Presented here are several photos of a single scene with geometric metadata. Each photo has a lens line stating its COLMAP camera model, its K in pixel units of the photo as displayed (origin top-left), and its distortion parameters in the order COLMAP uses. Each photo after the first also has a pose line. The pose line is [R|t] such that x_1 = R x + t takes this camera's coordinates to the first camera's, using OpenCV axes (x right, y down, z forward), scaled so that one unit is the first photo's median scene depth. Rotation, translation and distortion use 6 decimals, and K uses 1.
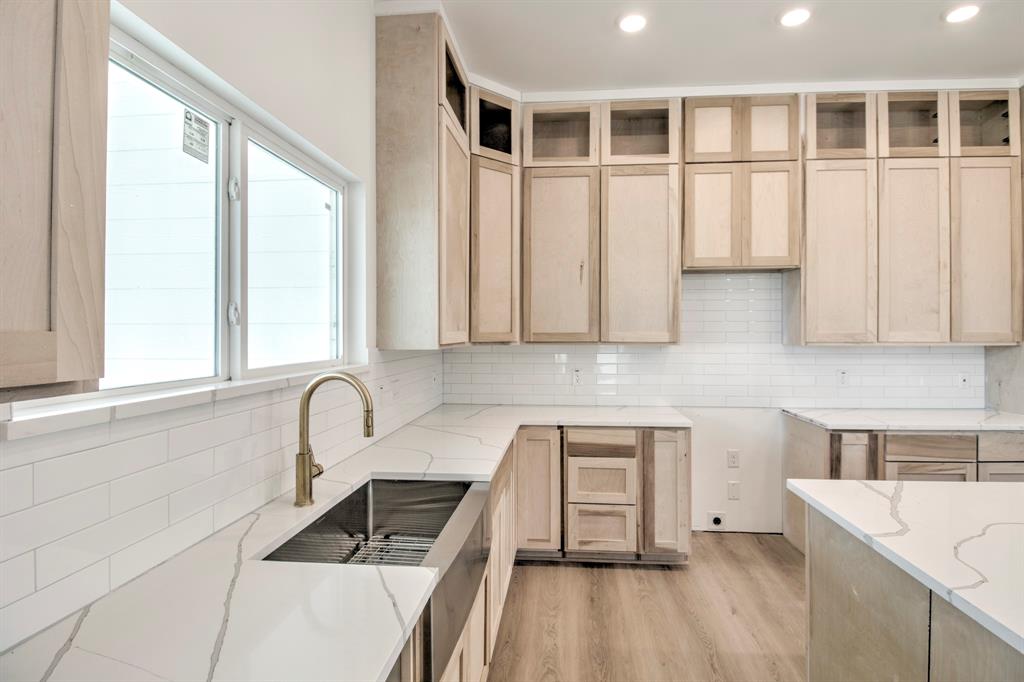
lens RADIAL K [[496.7, 0, 523.3], [0, 496.7, 330.6], [0, 0, 1]] dist [0.000346, -0.013201]
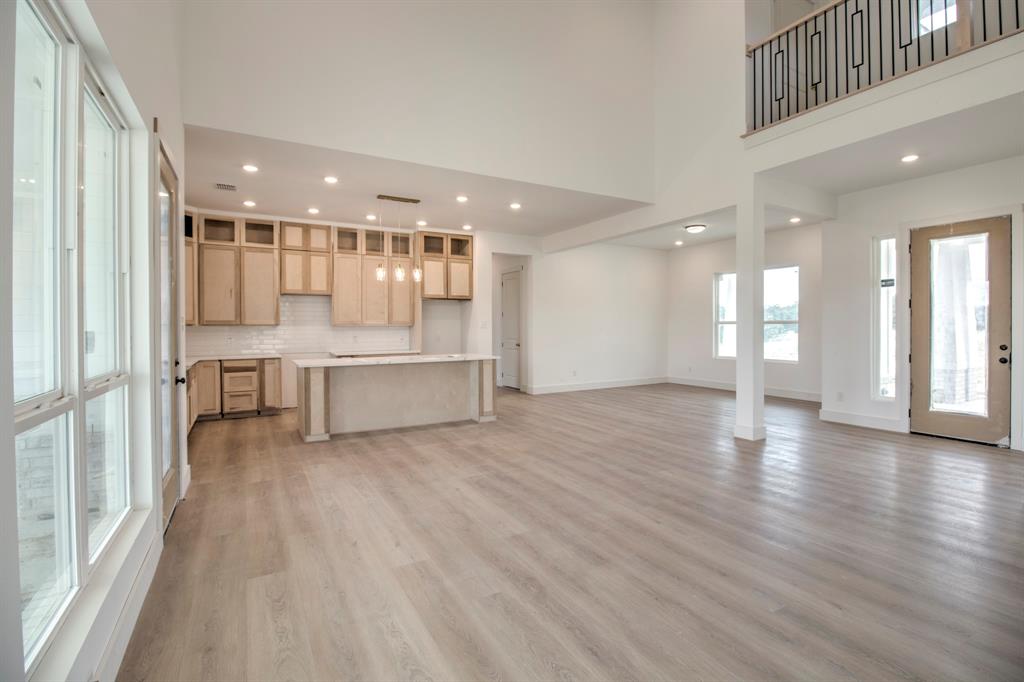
lens RADIAL K [[480.7, 0, 531.6], [0, 480.7, 330.5], [0, 0, 1]] dist [-0.001661, -0.012886]
pose [[0.814109, -0.009464, 0.580636, -0.037669], [0.003018, 0.999923, 0.012067, 0.028916], [-0.580705, -0.008072, 0.814074, -1.617160]]
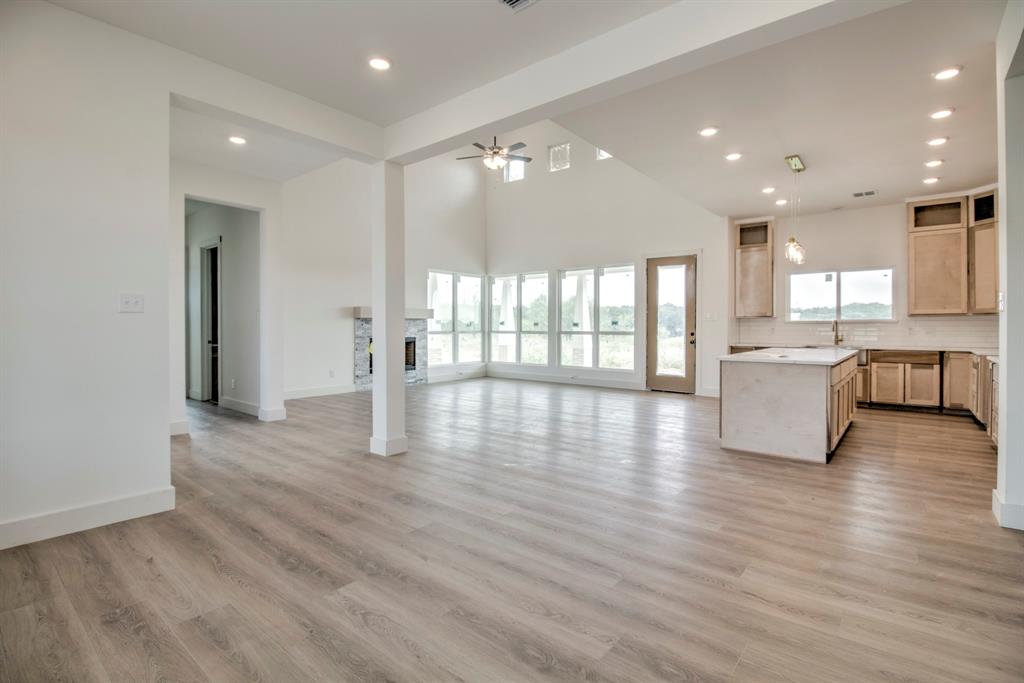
lens RADIAL K [[480.7, 0, 531.6], [0, 480.7, 331.0], [0, 0, 1]] dist [-0.001661, -0.012886]
pose [[-0.558561, 0.008631, -0.829419, 2.640838], [0.003383, 0.999961, 0.008128, 0.074361], [0.829457, 0.001734, -0.558568, 0.557320]]
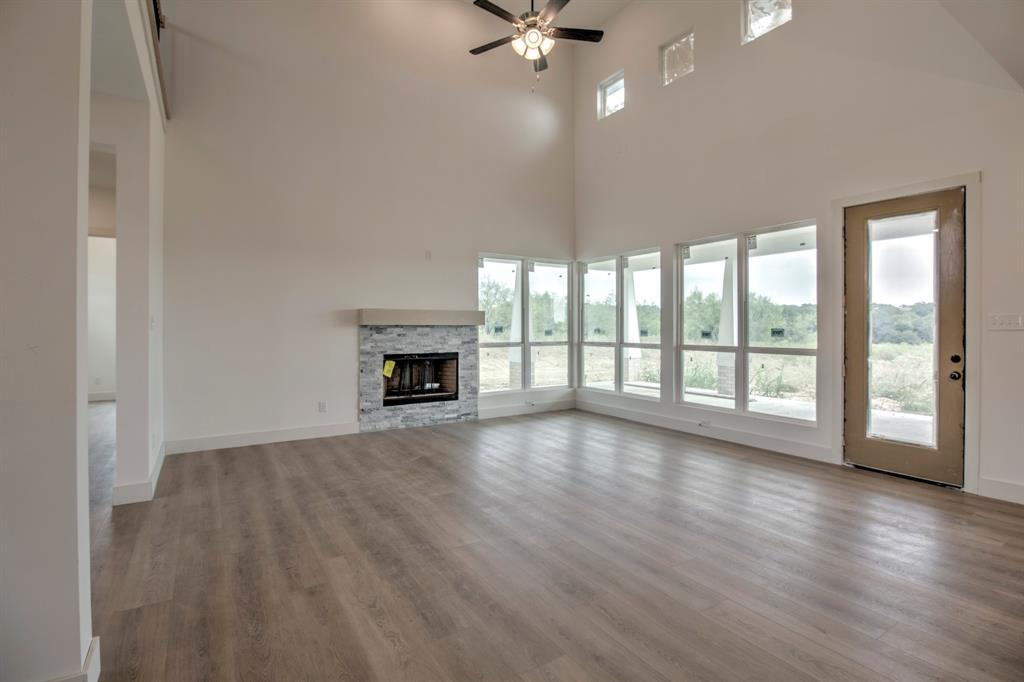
lens RADIAL K [[497.3, 0, 534.7], [0, 497.3, 329.0], [0, 0, 1]] dist [-0.003633, -0.000869]
pose [[-0.785006, 0.002289, -0.619484, 1.575641], [0.003830, 0.999992, -0.001159, 0.037609], [0.619477, -0.003283, -0.785008, 0.137732]]
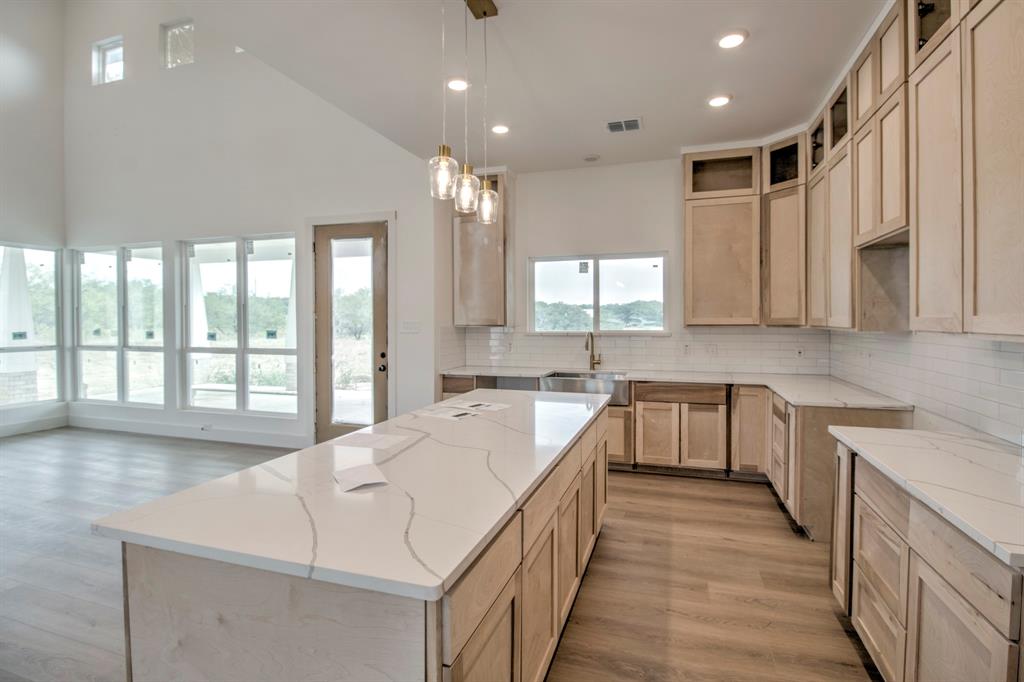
lens RADIAL K [[496.7, 0, 523.3], [0, 496.7, 330.6], [0, 0, 1]] dist [0.000346, -0.013201]
pose [[-0.224749, 0.017913, -0.974252, 1.429739], [0.005064, 0.999839, 0.017216, 0.010453], [0.974403, -0.001064, -0.224804, 0.629446]]
